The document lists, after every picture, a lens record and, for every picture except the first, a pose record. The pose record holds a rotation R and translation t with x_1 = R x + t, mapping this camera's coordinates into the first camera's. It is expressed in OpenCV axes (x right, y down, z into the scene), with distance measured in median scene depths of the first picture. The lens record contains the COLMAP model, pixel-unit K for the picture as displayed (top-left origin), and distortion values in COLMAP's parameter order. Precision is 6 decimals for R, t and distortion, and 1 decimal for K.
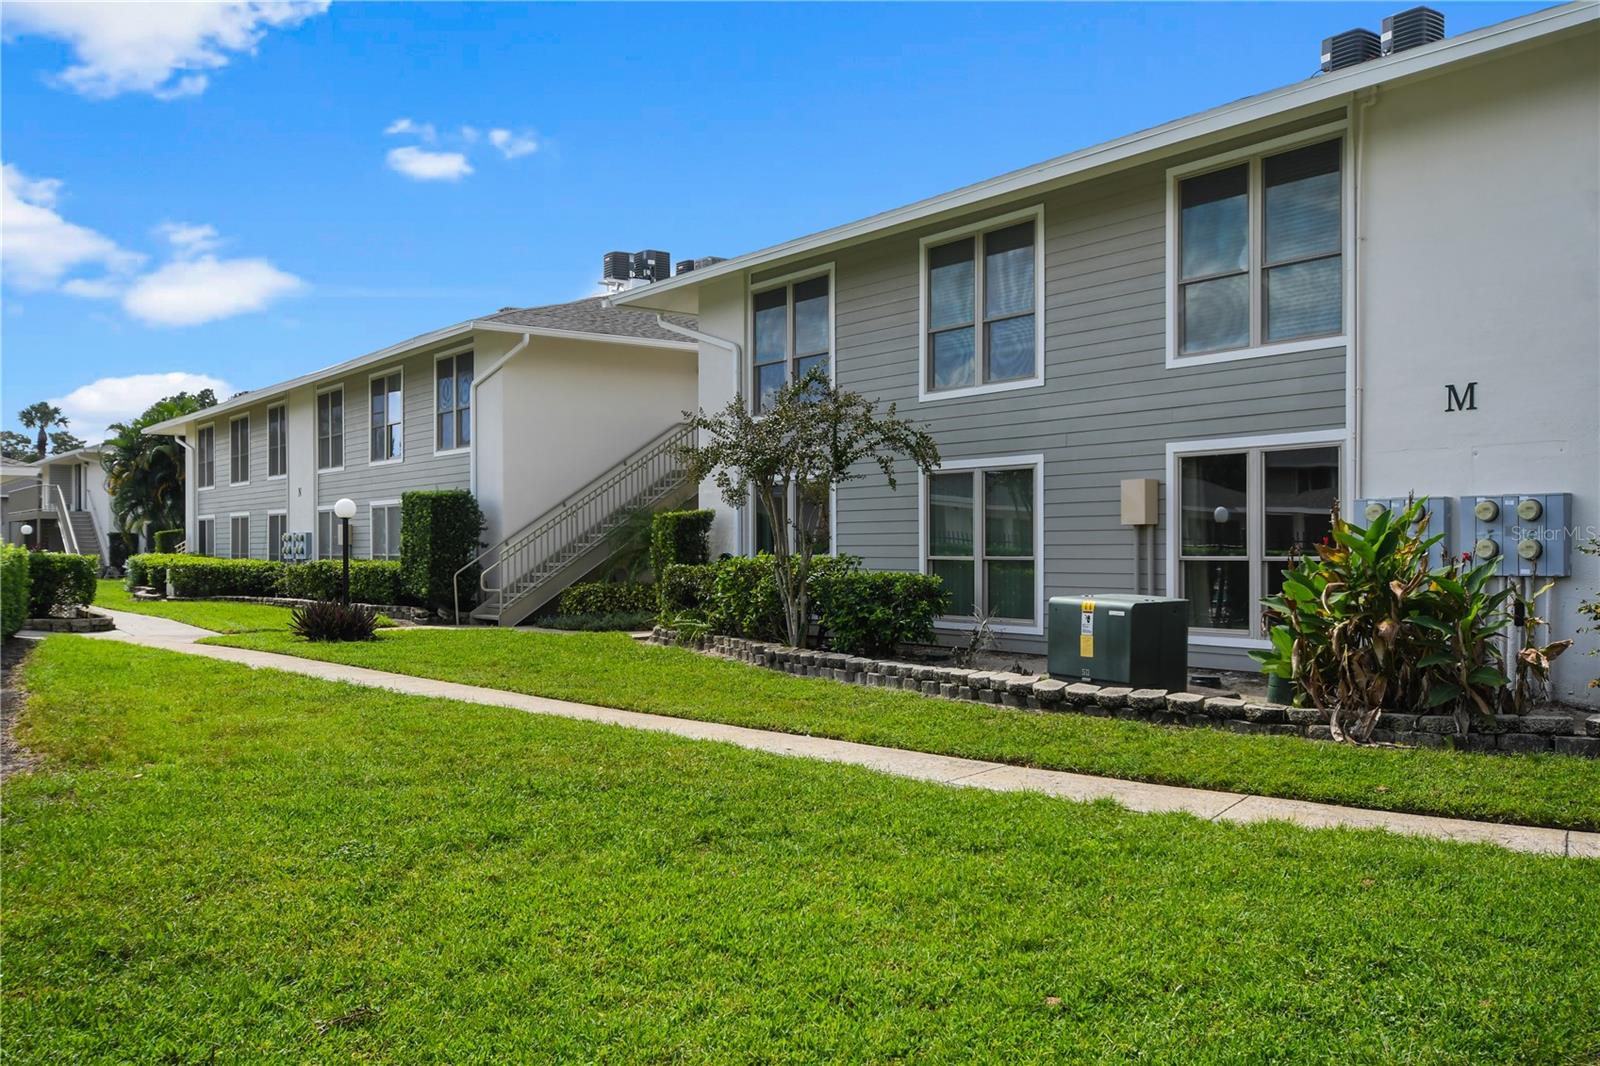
lens RADIAL K [[1421.0, 0, 801.0], [0, 1421.0, 537.8], [0, 0, 1]] dist [-0.012942, -0.001026]
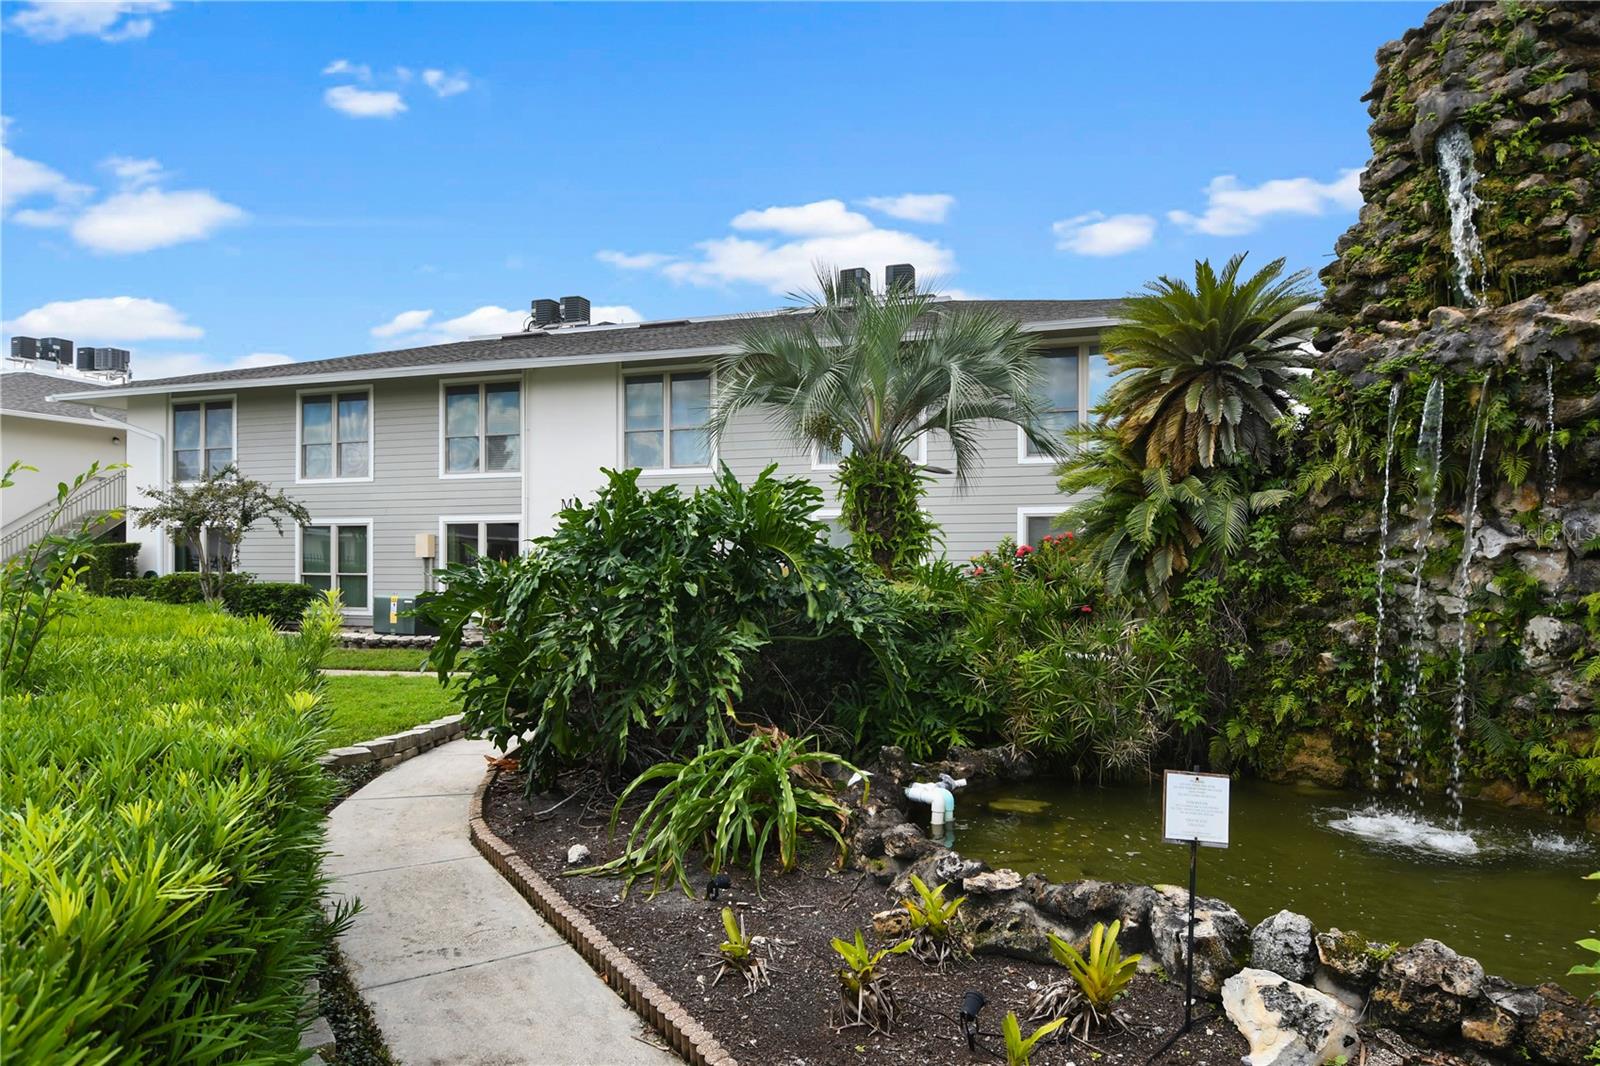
lens RADIAL K [[936.9, 0, 805.1], [0, 936.9, 548.9], [0, 0, 1]] dist [0.000394, -0.003400]
pose [[0.827951, 0.001394, 0.560799, -0.048511], [-0.000626, 0.999999, -0.001562, -0.016210], [-0.560801, 0.000942, 0.827950, -0.330546]]
